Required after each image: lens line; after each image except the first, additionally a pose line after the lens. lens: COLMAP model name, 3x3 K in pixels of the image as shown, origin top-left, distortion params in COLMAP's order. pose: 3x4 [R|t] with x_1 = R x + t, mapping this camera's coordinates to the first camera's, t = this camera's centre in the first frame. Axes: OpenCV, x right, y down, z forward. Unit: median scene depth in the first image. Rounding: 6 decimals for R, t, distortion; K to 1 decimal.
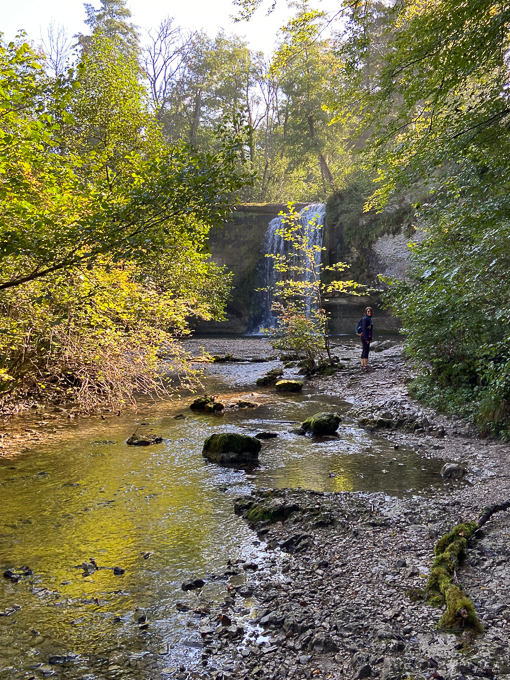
lens RADIAL K [[693.0, 0, 255.0], [0, 693.0, 340.0], [0, 0, 1]] dist [0.112579, 0.000252]
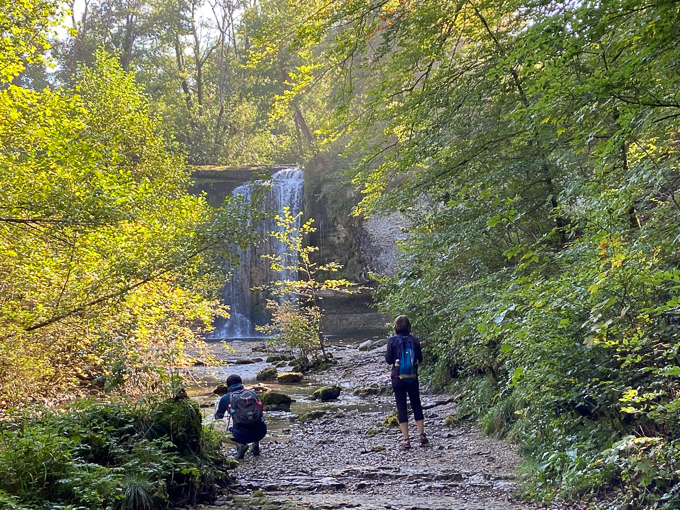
lens RADIAL K [[956.9, 0, 340.0], [0, 956.9, 255.0], [0, 0, 1]] dist [0.004168, -0.001214]
pose [[0.990161, -0.003692, 0.139884, -0.068504], [0.016881, 0.995502, -0.093222, 0.012757], [-0.138910, 0.094666, 0.985770, -0.427082]]
